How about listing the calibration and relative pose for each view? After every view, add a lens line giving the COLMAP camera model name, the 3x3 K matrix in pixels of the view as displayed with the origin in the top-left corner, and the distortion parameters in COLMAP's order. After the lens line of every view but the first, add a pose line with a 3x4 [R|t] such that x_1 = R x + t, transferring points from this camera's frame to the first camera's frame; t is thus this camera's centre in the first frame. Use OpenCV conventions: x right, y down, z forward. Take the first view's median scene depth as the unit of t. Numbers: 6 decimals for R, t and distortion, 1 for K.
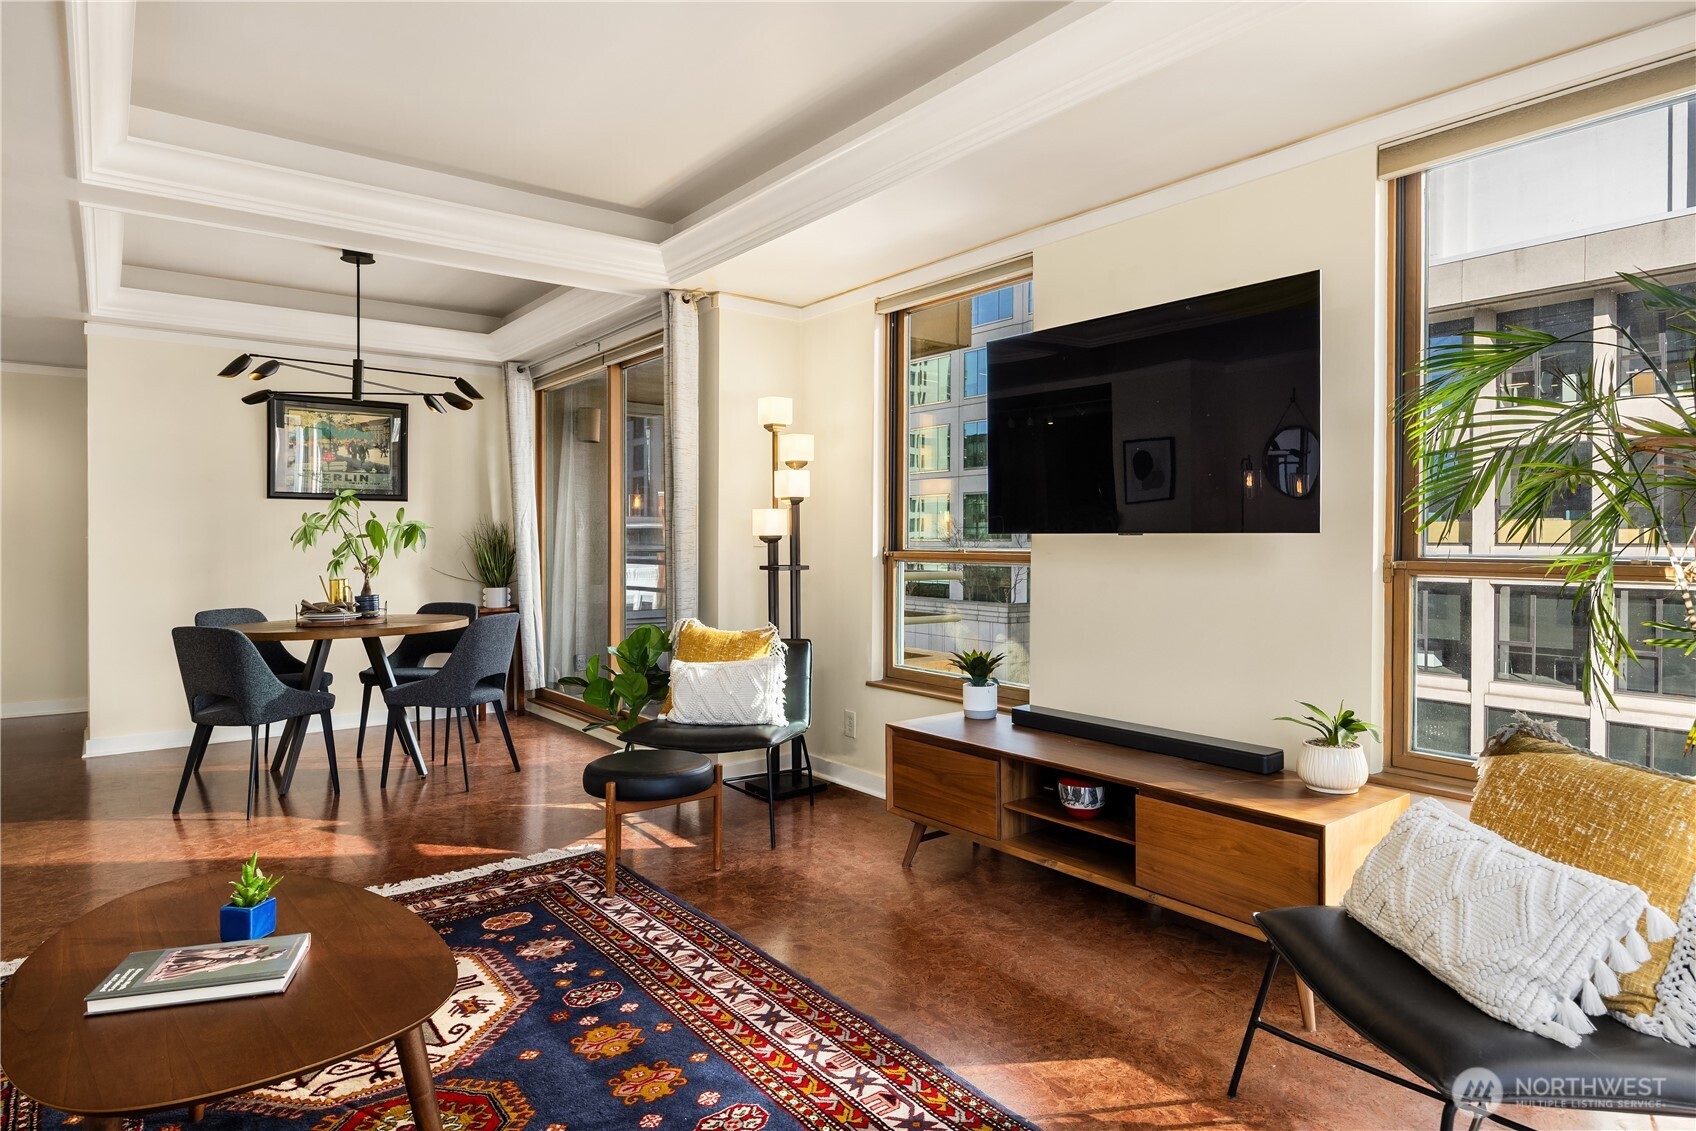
lens RADIAL K [[965.0, 0, 853.1], [0, 965.0, 536.6], [0, 0, 1]] dist [0.000908, -0.001416]
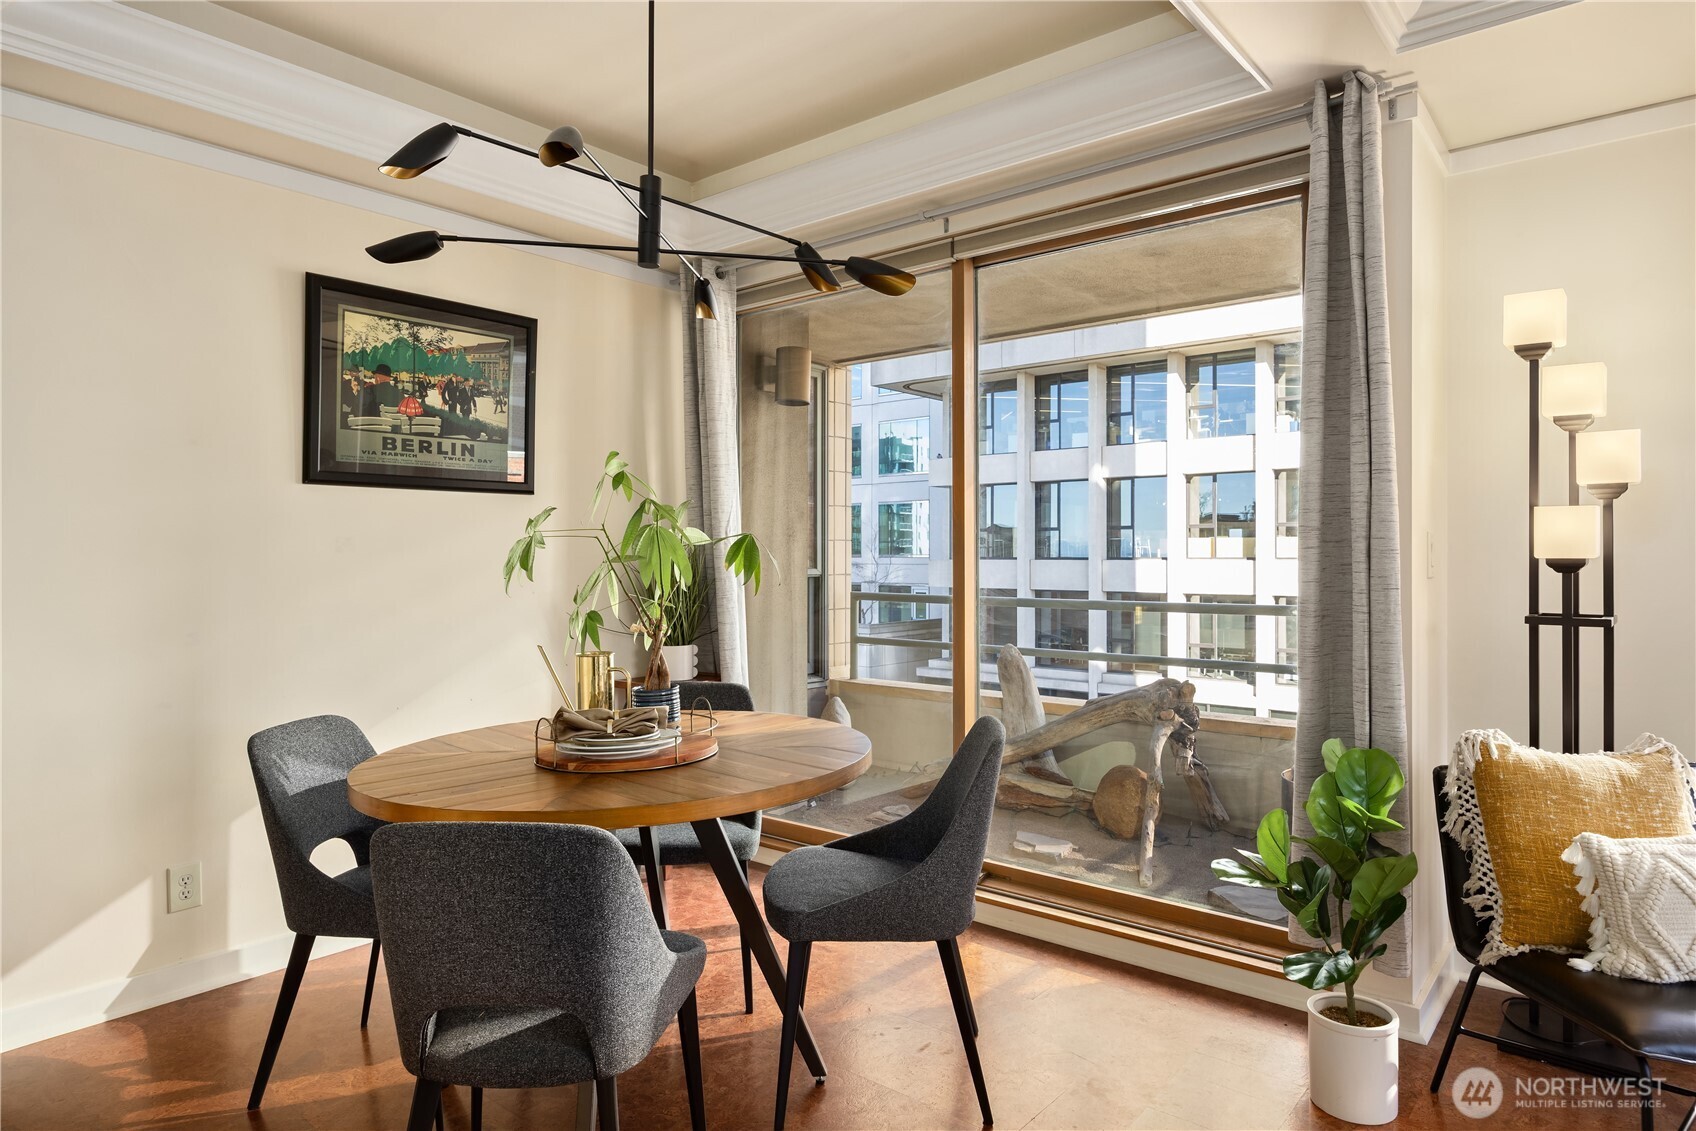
lens RADIAL K [[959.0, 0, 810.0], [0, 959.0, 550.8], [0, 0, 1]] dist [-0.006570, -0.003268]
pose [[0.972986, -0.002533, 0.230851, -0.687025], [0.002314, 0.999997, 0.001219, -0.007330], [-0.230853, -0.000652, 0.972988, 0.677992]]
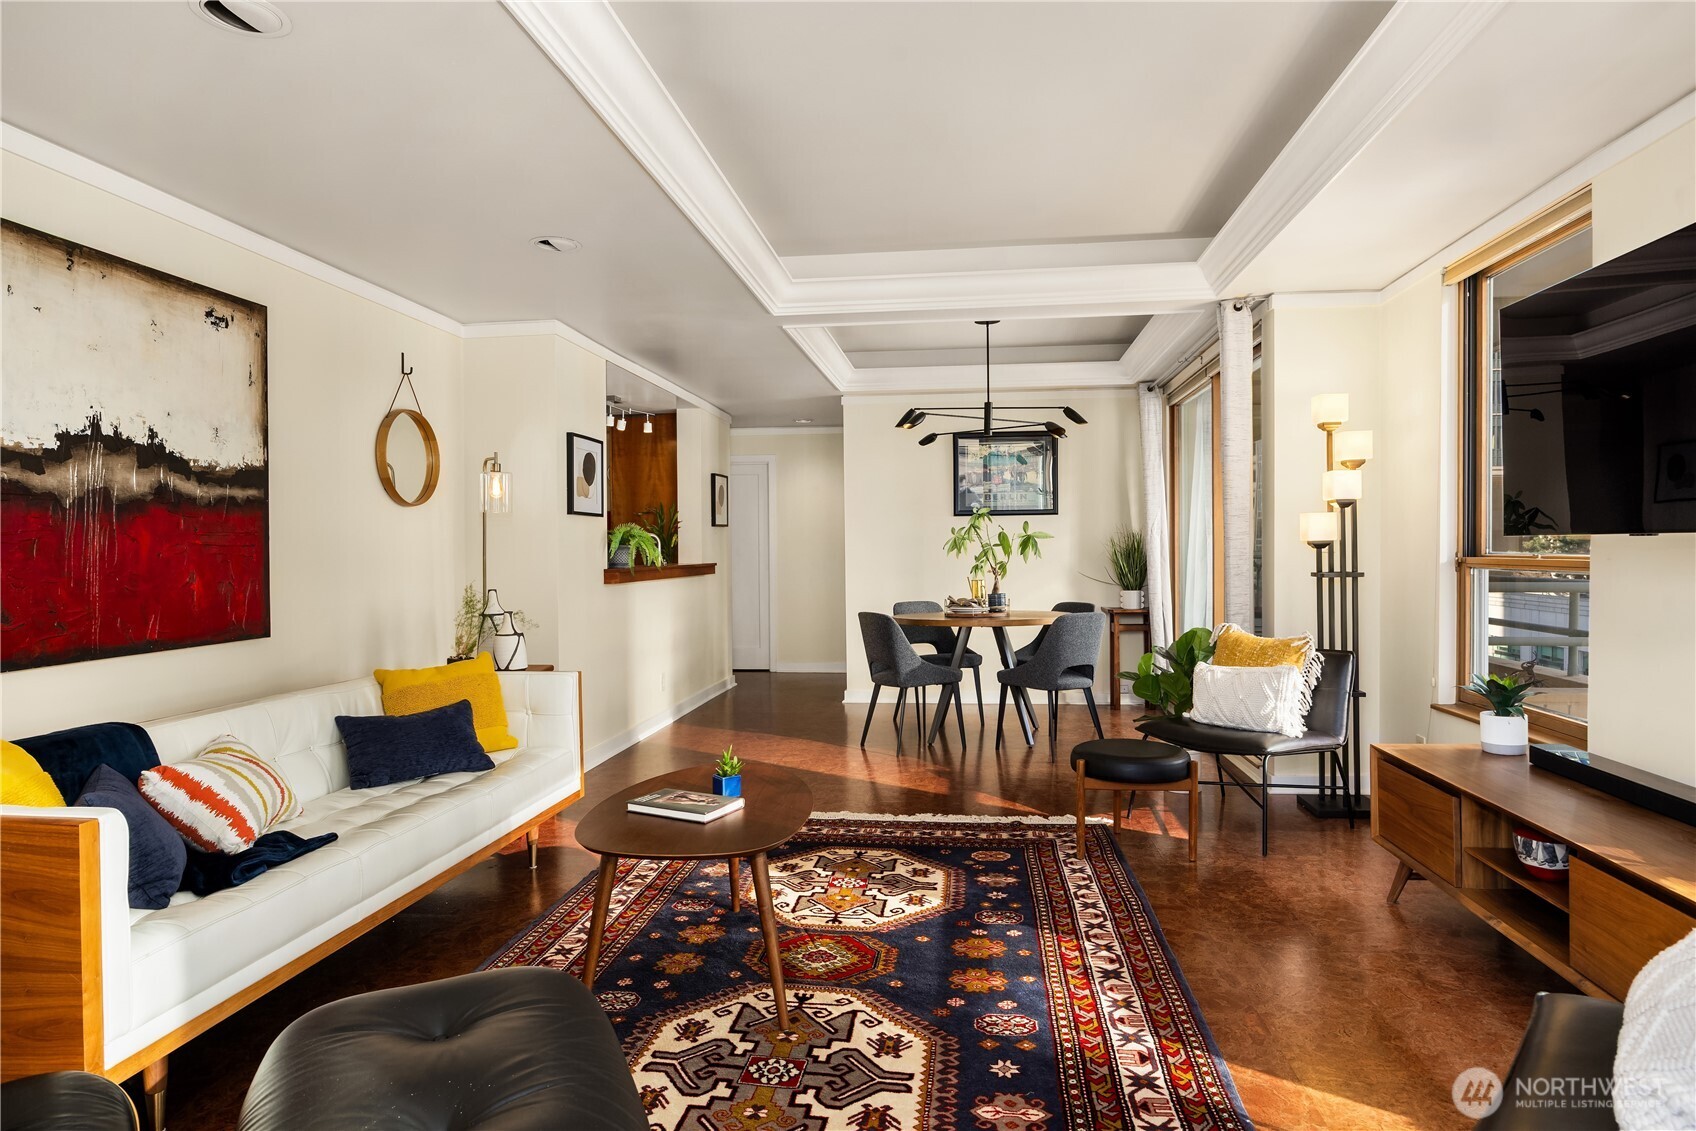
lens RADIAL K [[959.0, 0, 847.0], [0, 959.0, 547.9], [0, 0, 1]] dist [-0.006570, -0.003268]
pose [[0.710995, -0.008625, -0.703144, 0.281287], [0.013185, 0.999913, 0.001067, -0.001093], [0.703073, -0.010029, 0.711047, -0.000937]]
